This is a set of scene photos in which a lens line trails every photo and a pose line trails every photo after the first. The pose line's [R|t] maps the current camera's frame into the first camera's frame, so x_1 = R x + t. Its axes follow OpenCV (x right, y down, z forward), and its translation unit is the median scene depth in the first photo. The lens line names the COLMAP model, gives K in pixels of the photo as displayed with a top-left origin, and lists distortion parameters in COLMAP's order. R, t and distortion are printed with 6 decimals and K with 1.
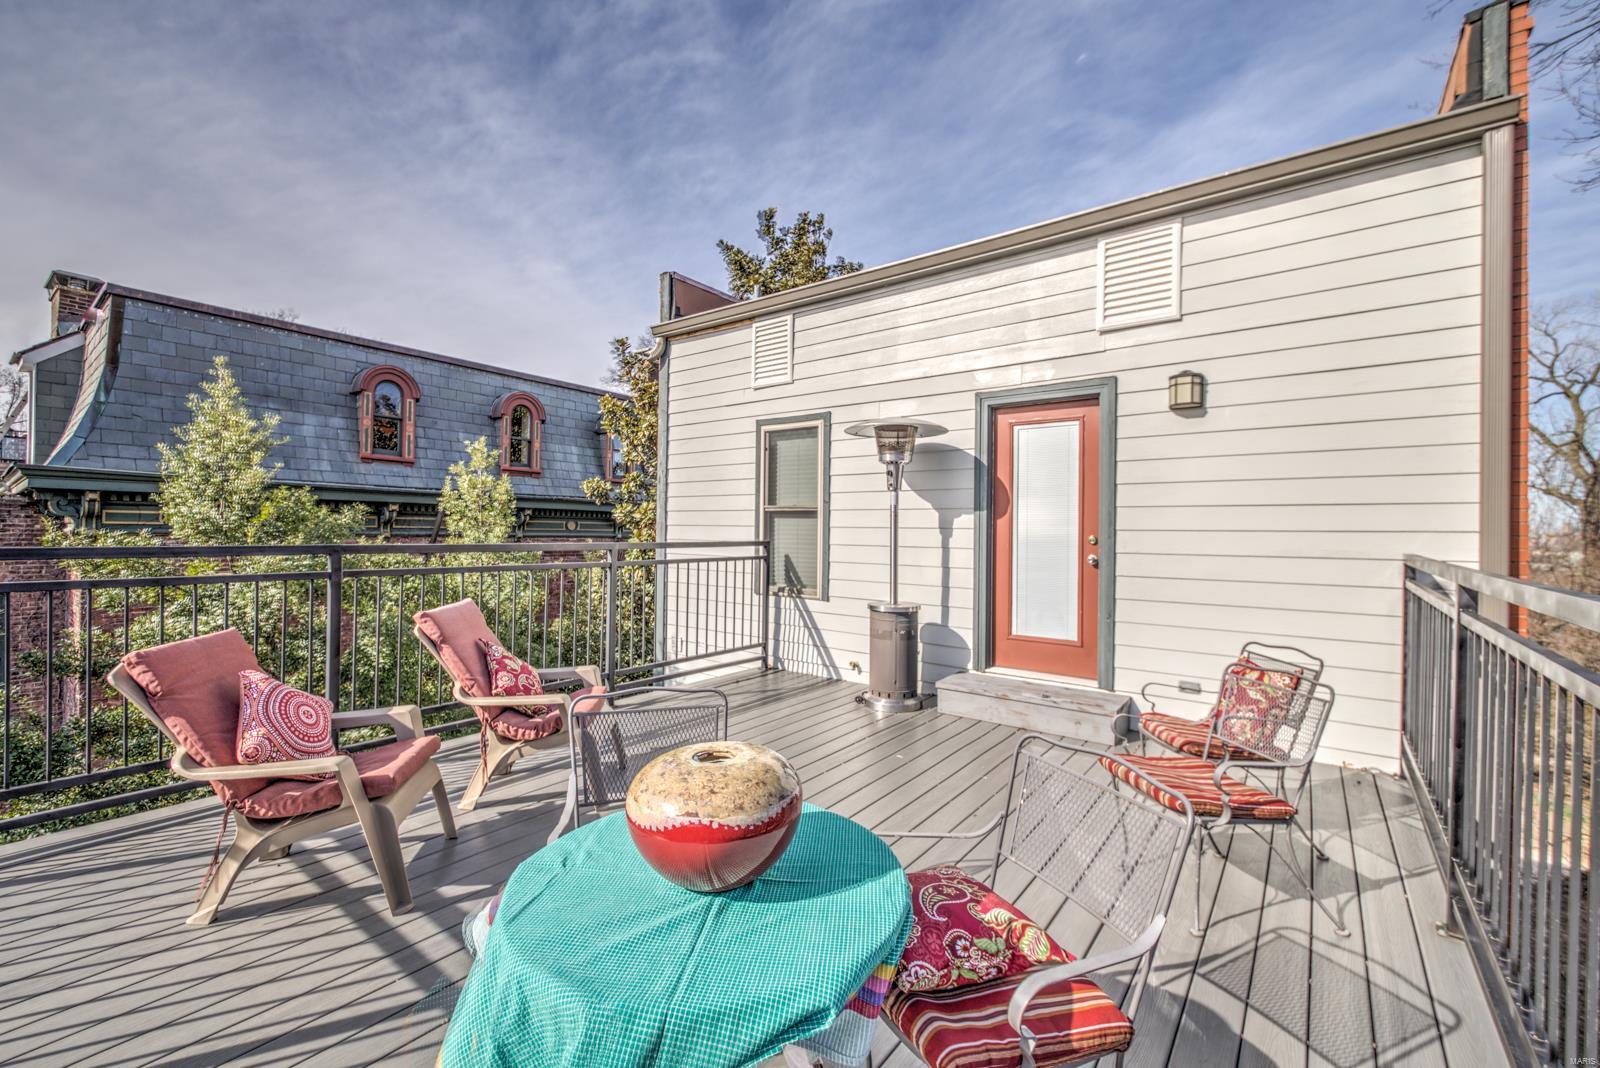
lens RADIAL K [[666.8, 0, 799.1], [0, 666.8, 534.0], [0, 0, 1]] dist [0.000020, 0.000040]
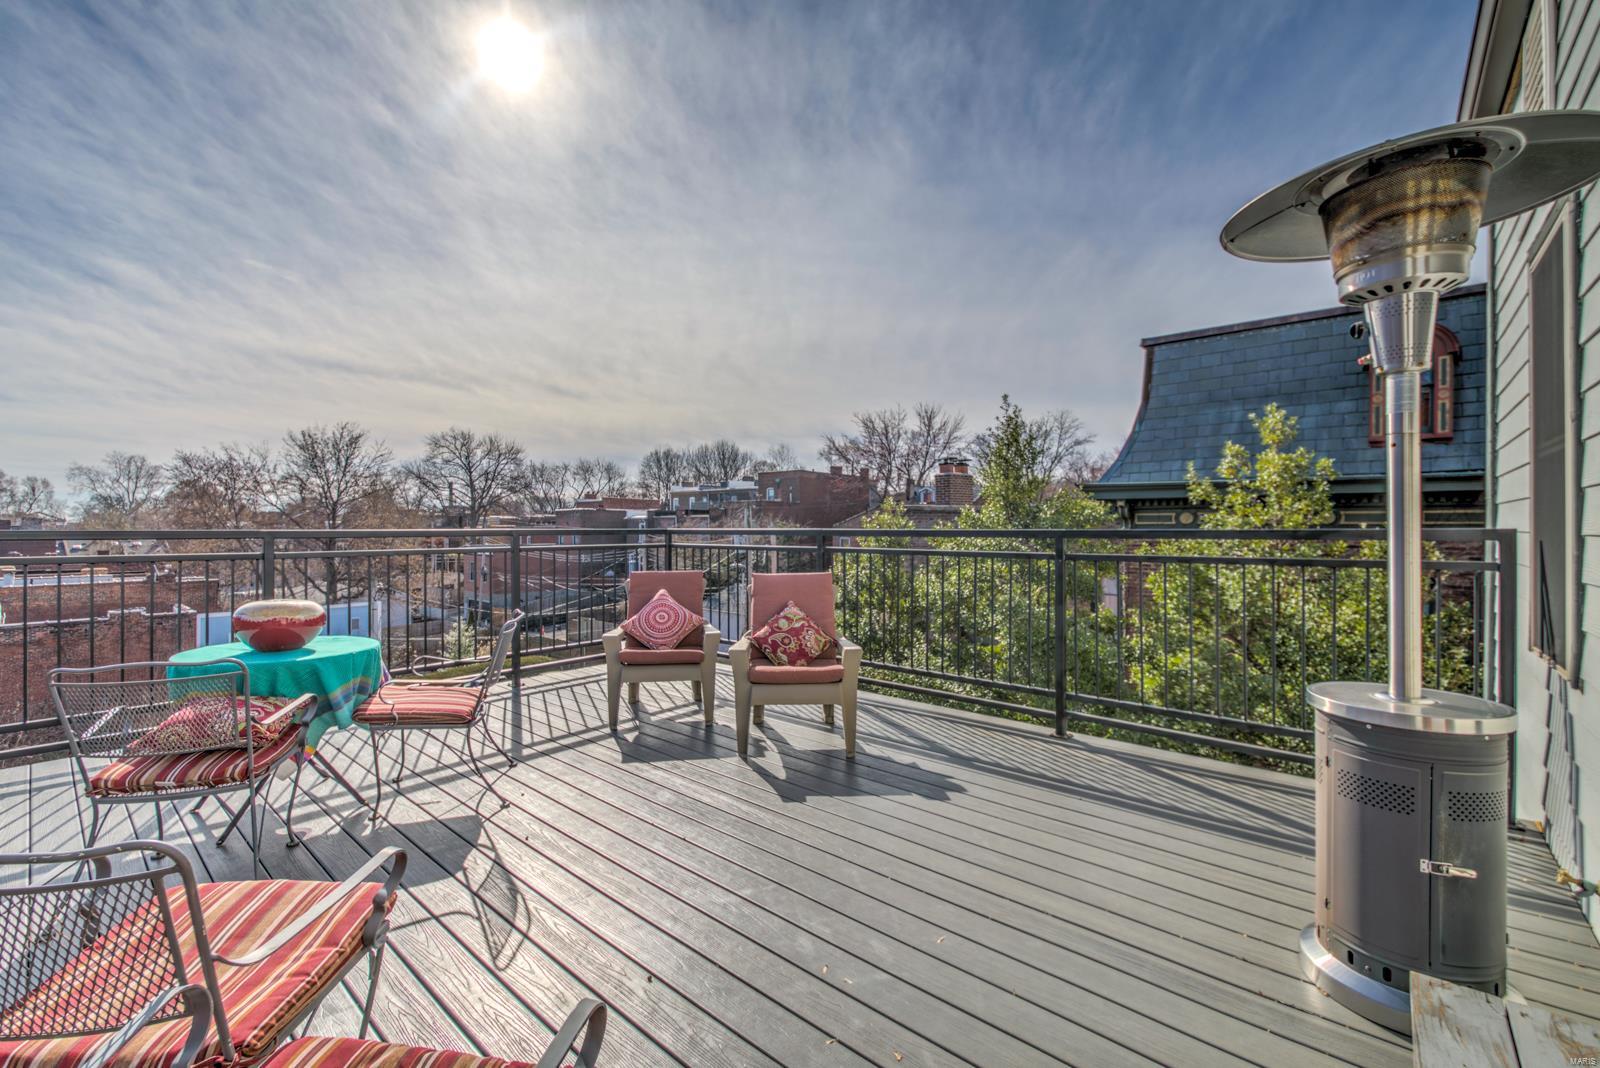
lens RADIAL K [[666.8, 0, 799.9], [0, 666.8, 533.3], [0, 0, 1]] dist [0.000020, 0.000040]
pose [[-0.044783, -0.007003, -0.998972, 0.292280], [-0.004724, 0.999966, -0.006798, 0.014218], [0.998986, 0.004415, -0.044815, 0.397000]]
